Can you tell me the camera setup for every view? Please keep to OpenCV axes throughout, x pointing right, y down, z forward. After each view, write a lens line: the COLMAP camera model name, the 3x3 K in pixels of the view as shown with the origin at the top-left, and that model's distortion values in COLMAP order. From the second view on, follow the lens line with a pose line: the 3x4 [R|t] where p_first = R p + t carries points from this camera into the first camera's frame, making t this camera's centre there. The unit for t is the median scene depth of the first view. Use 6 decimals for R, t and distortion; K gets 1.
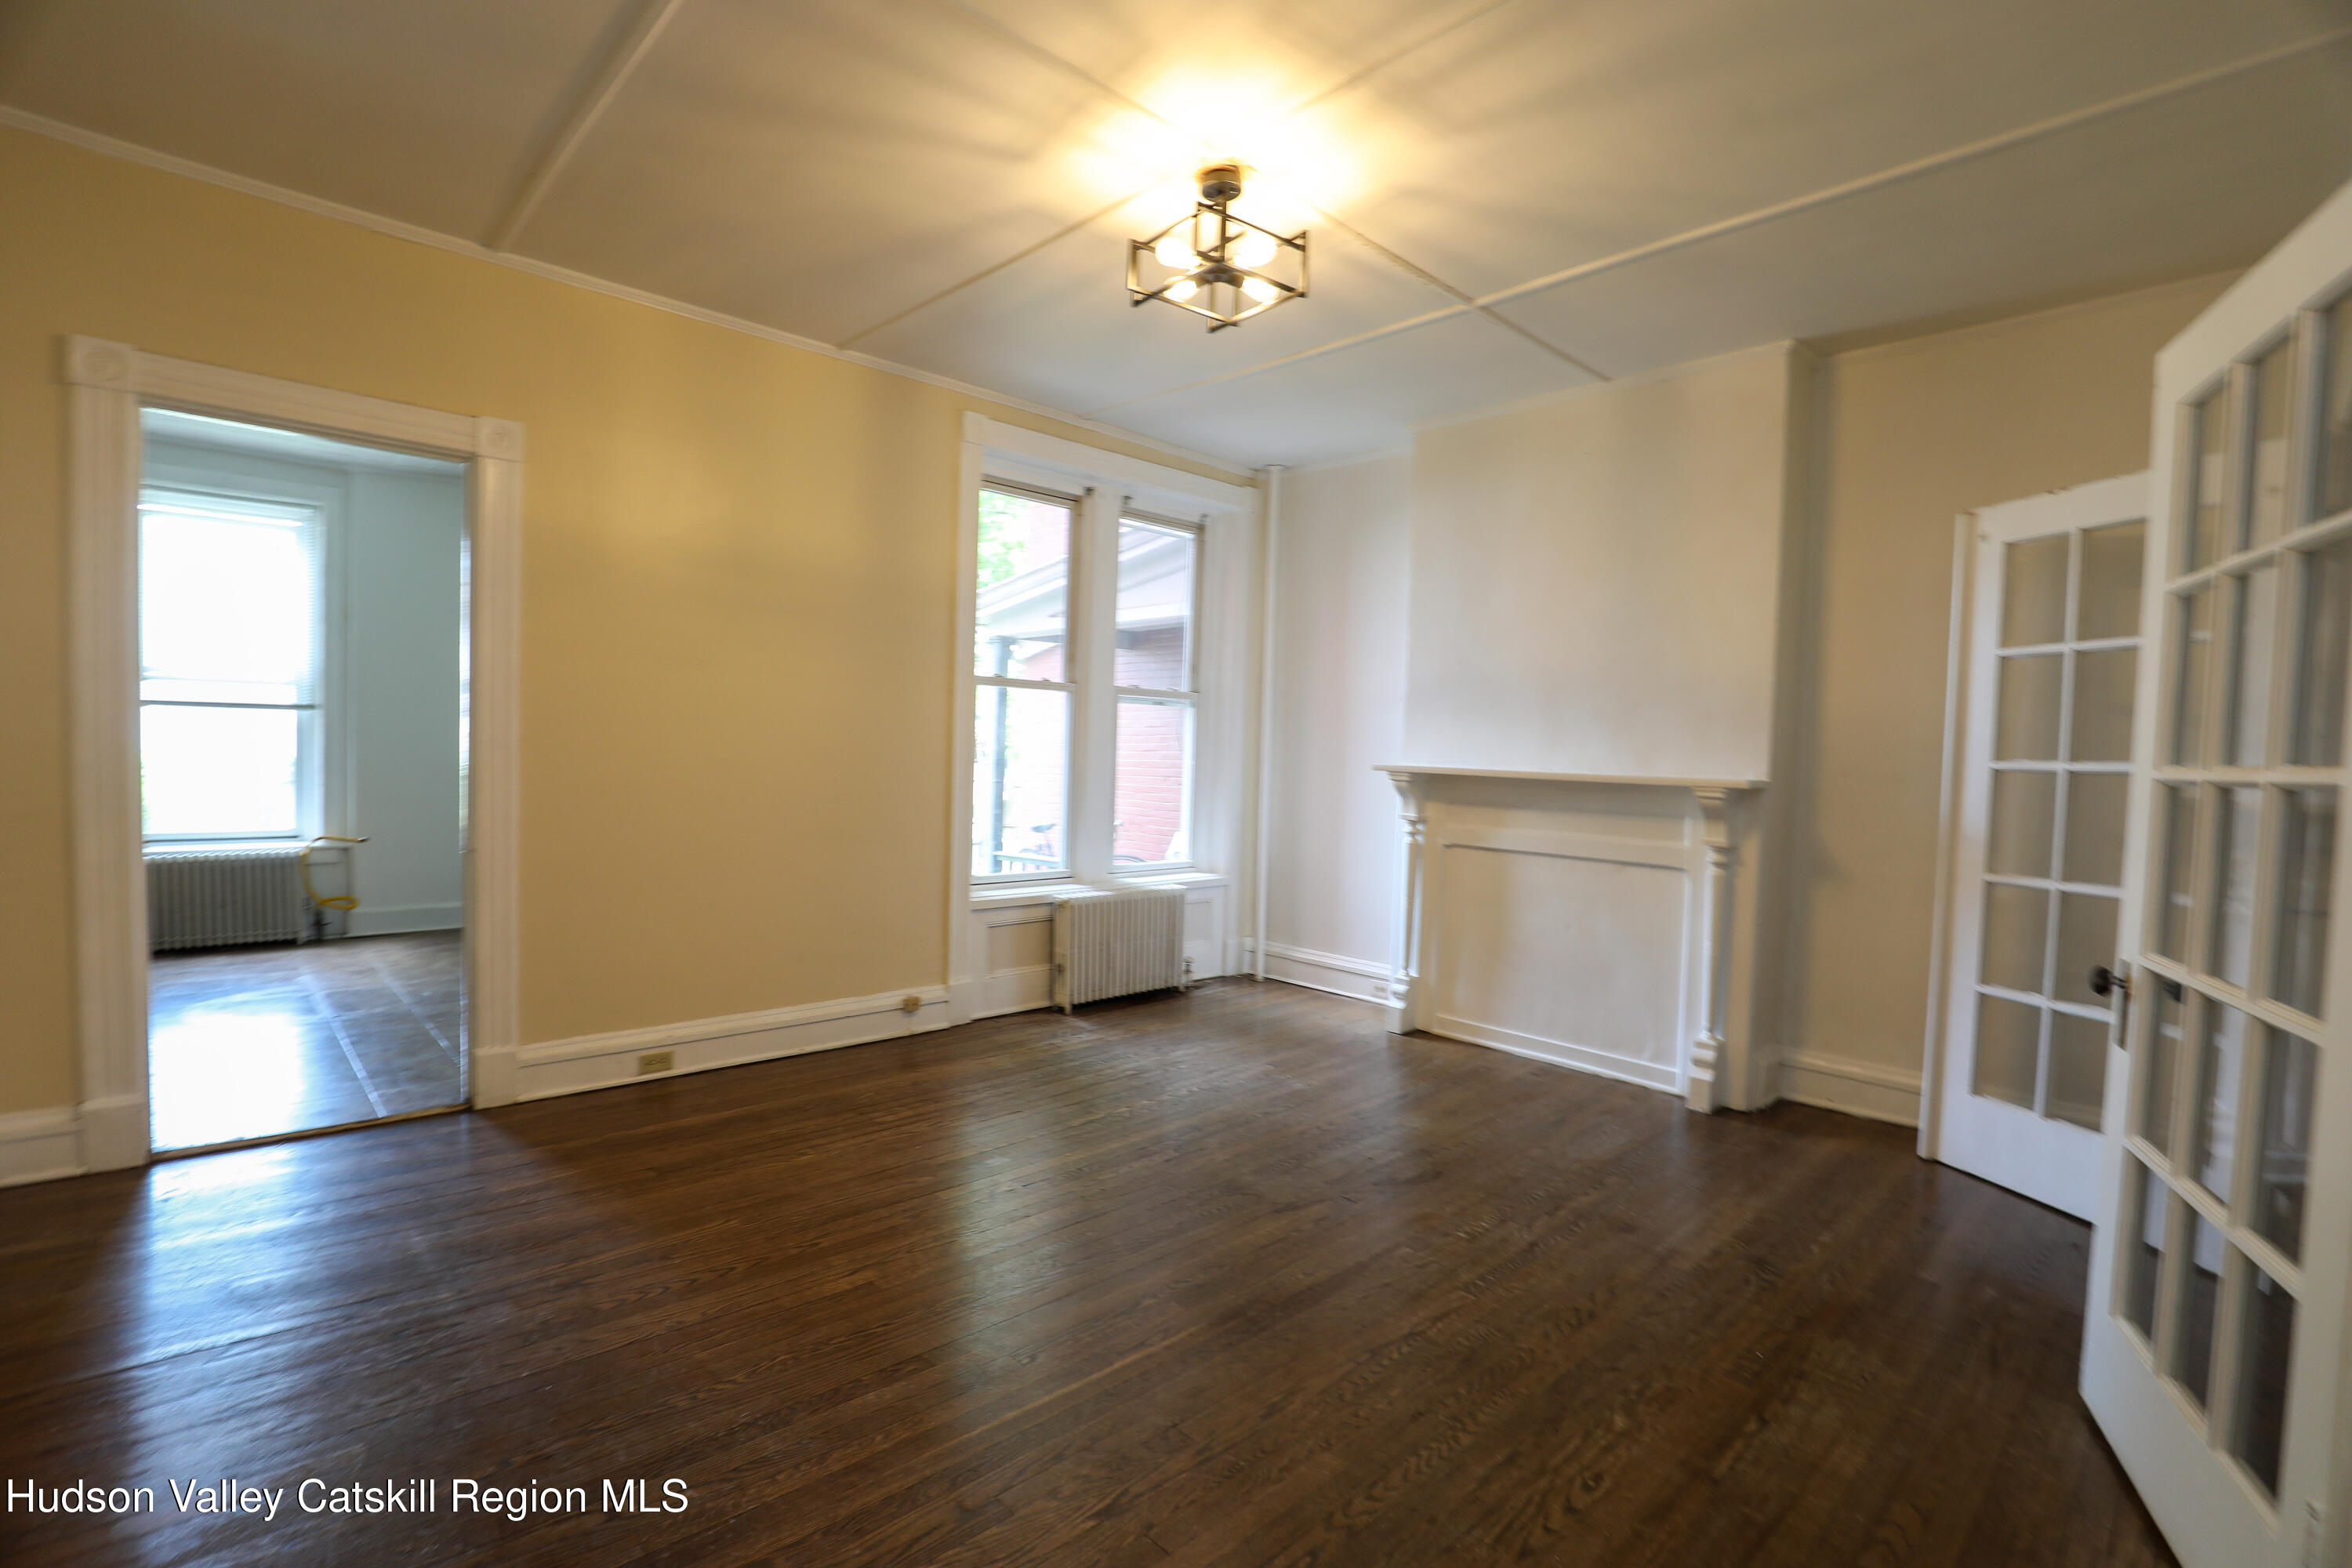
lens RADIAL K [[1073.6, 0, 1155.4], [0, 1073.6, 789.6], [0, 0, 1]] dist [-0.031950, 0.000405]
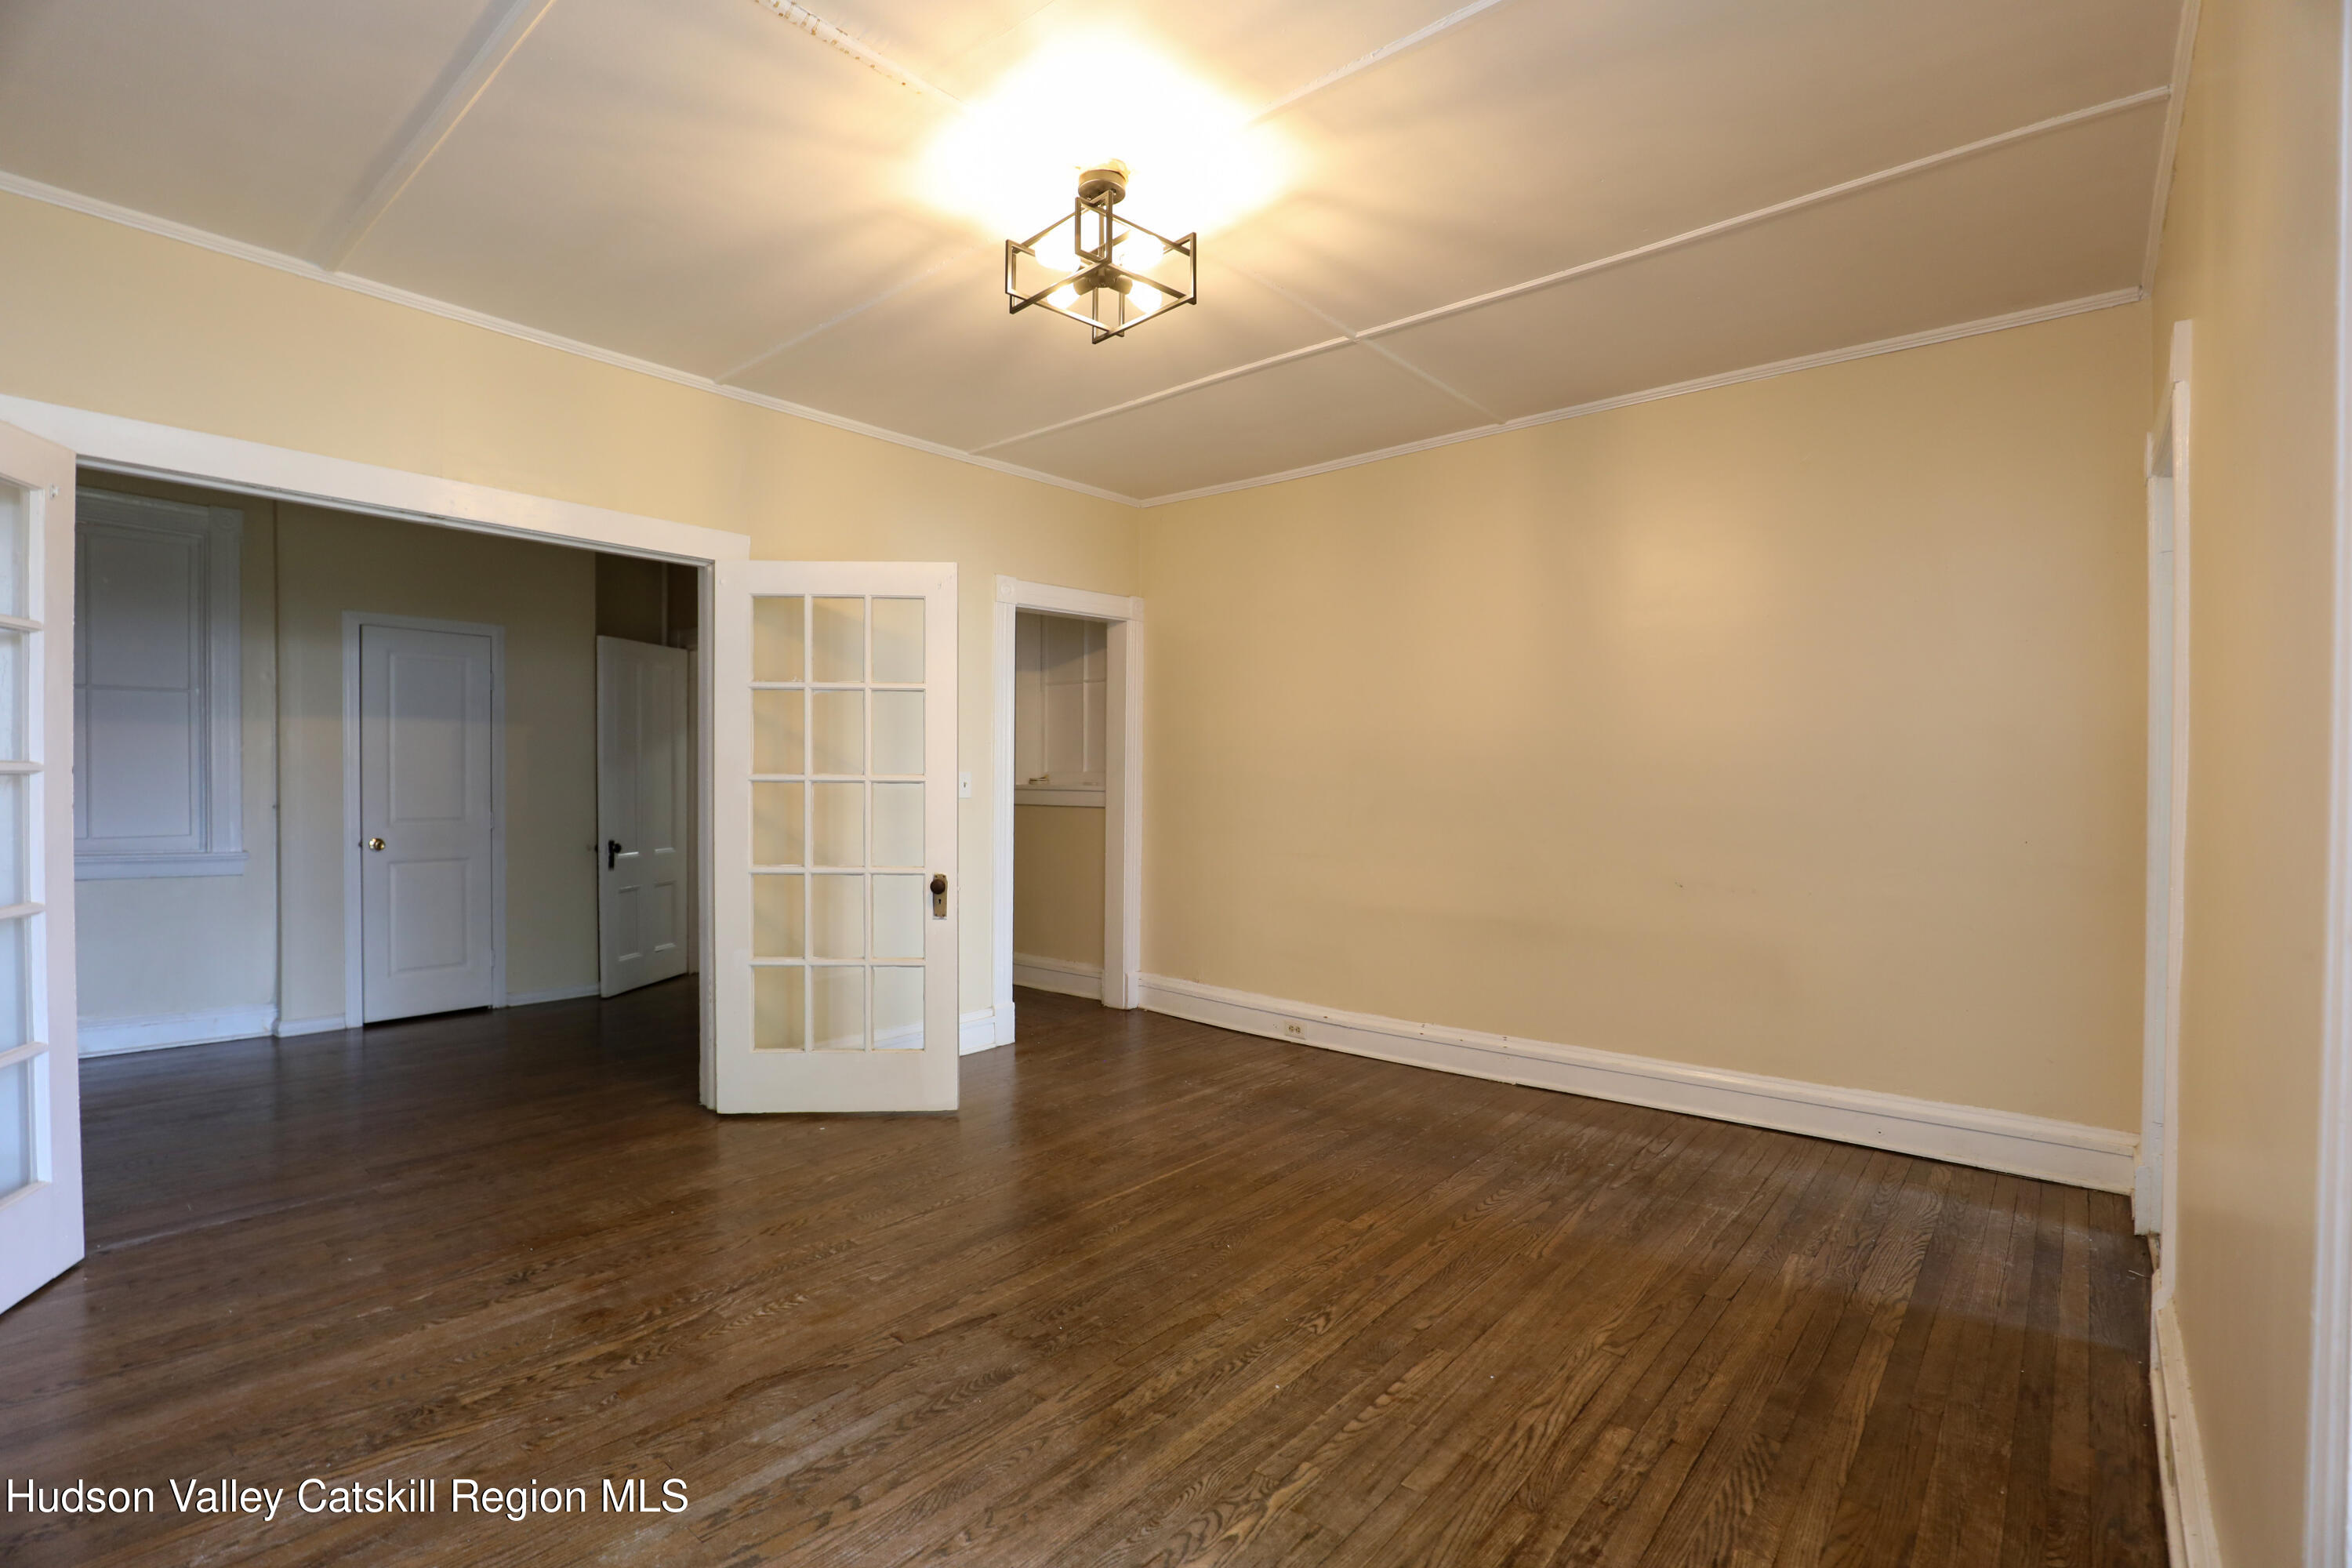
lens RADIAL K [[1073.6, 0, 1155.4], [0, 1073.6, 789.6], [0, 0, 1]] dist [-0.031950, 0.000405]
pose [[-0.993786, -0.035071, -0.105641, 0.070325], [-0.040397, 0.997996, 0.048707, -0.061106], [0.103721, 0.052672, -0.993211, 1.447476]]
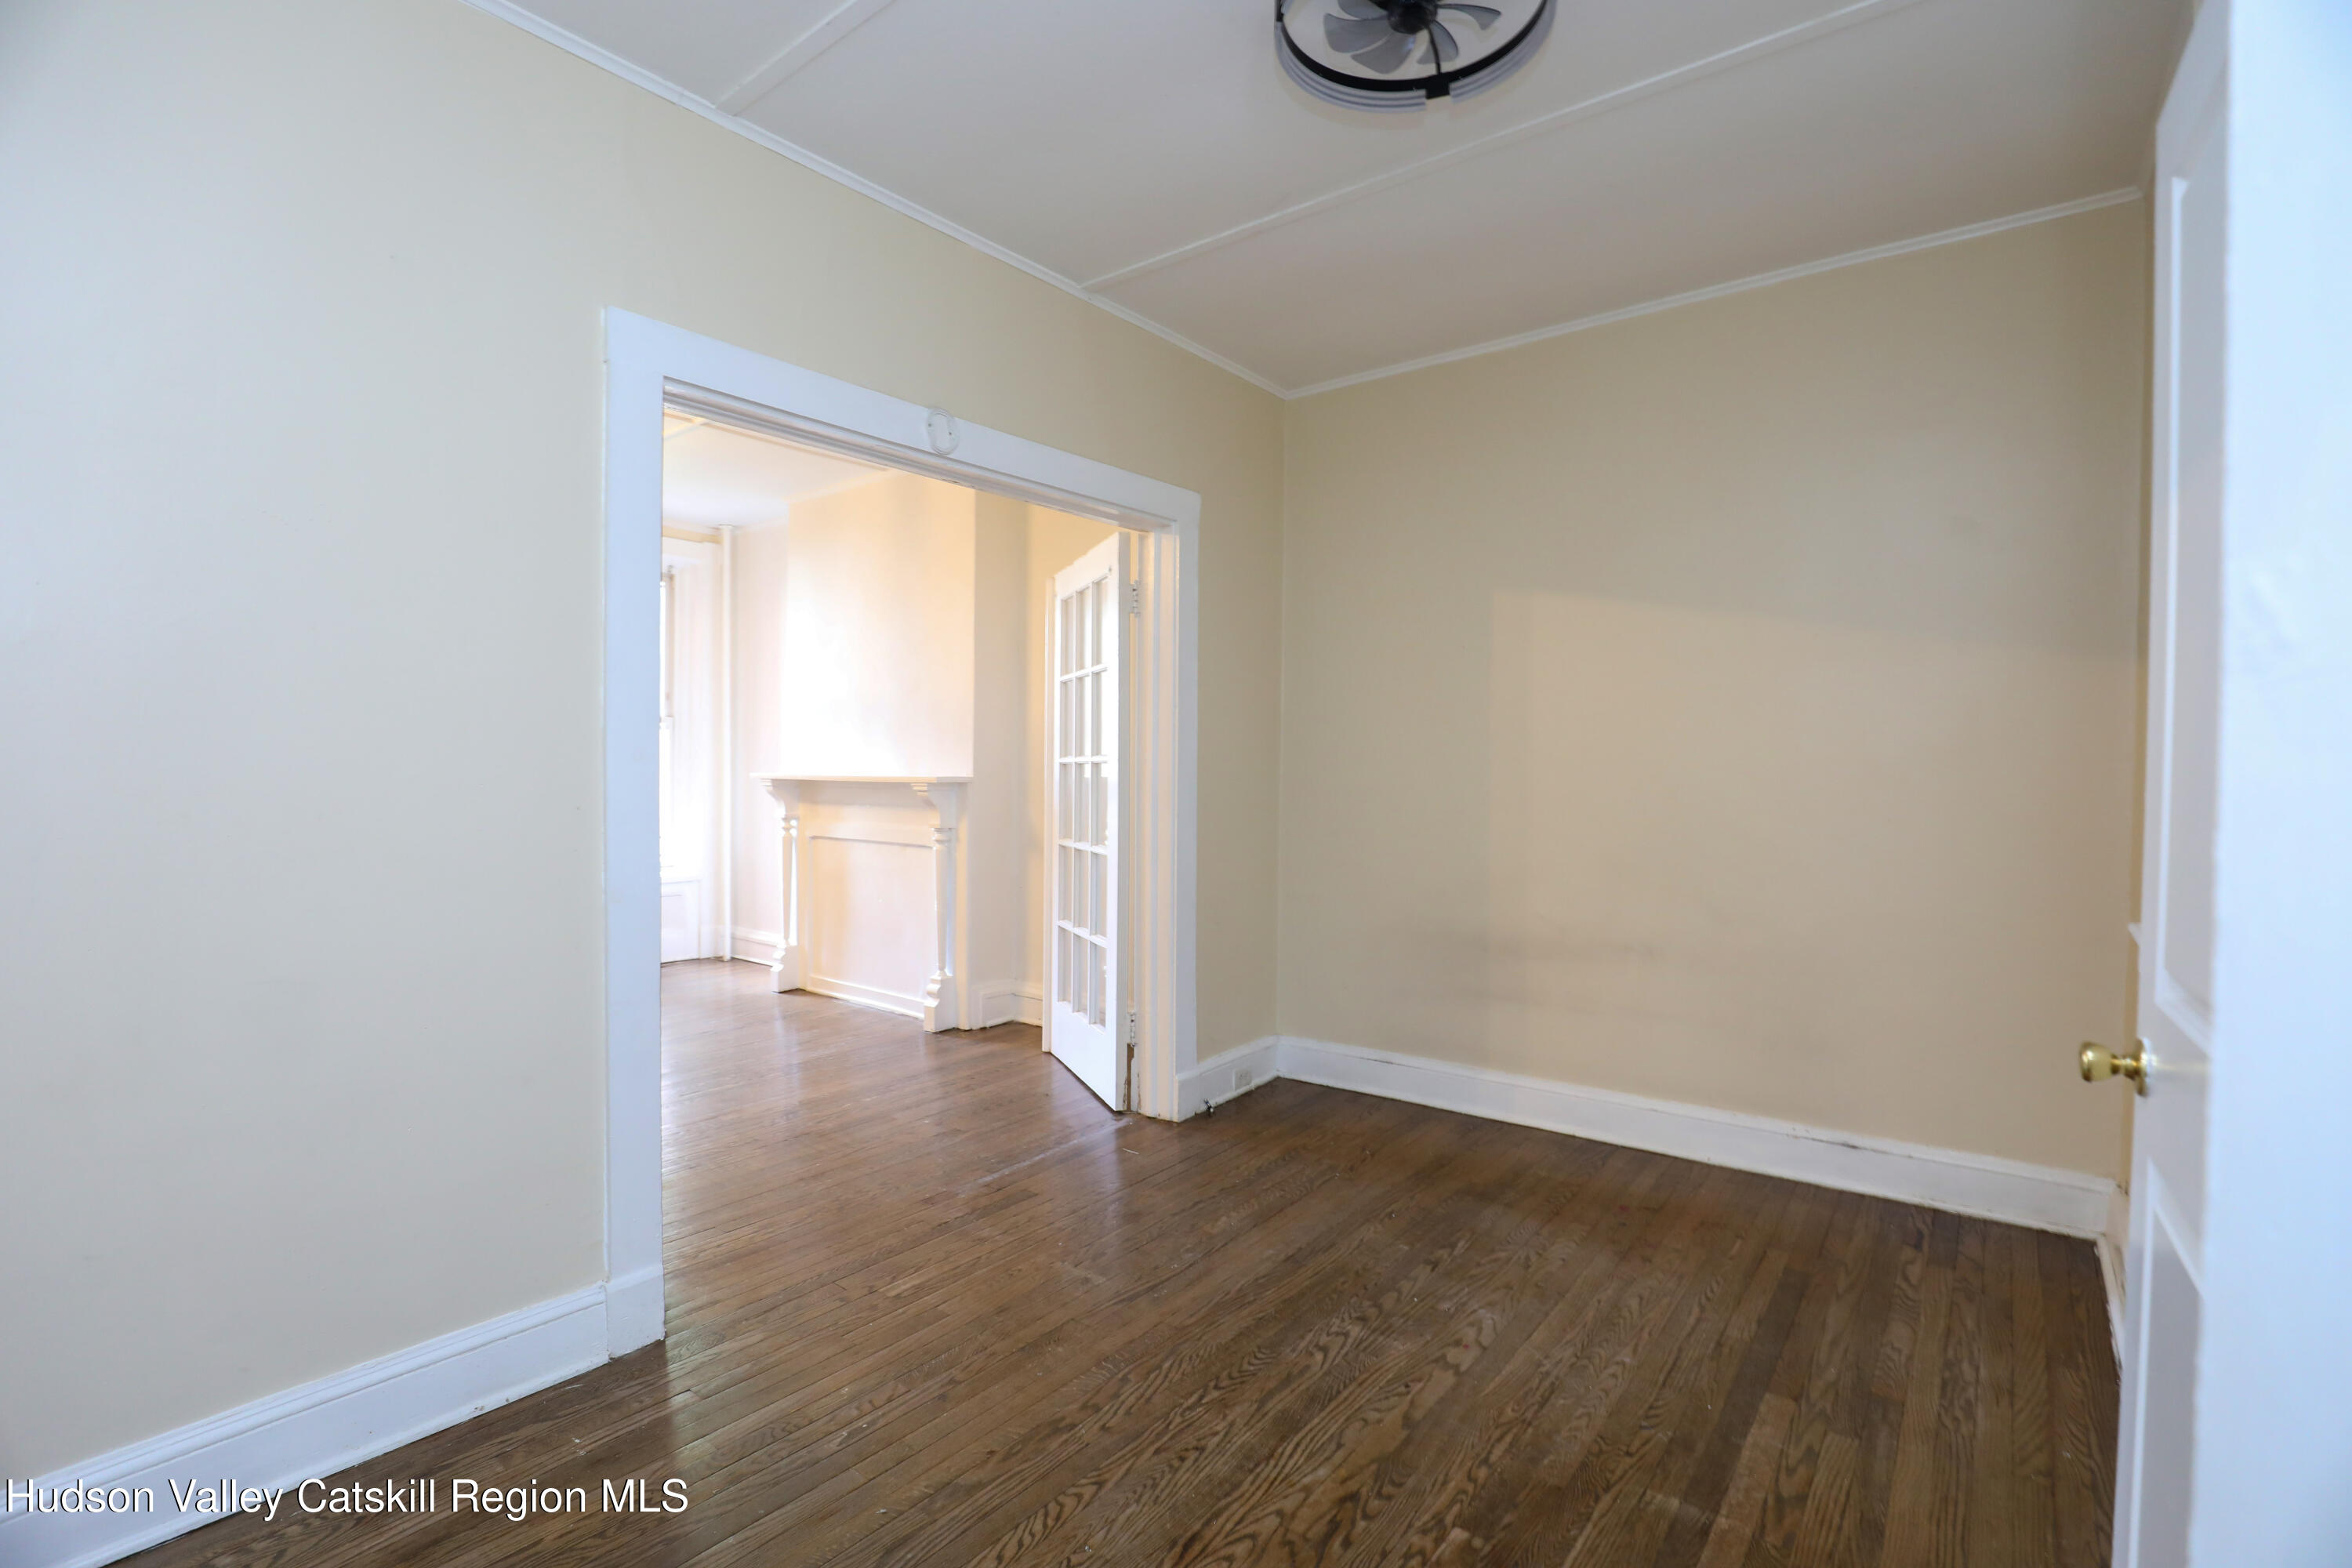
lens RADIAL K [[1073.6, 0, 1155.4], [0, 1073.6, 789.6], [0, 0, 1]] dist [-0.031950, 0.000405]
pose [[0.989354, -0.026564, 0.143087, 0.618179], [0.029337, 0.999420, -0.017301, 0.038402], [-0.142544, 0.021315, 0.989559, -0.353121]]
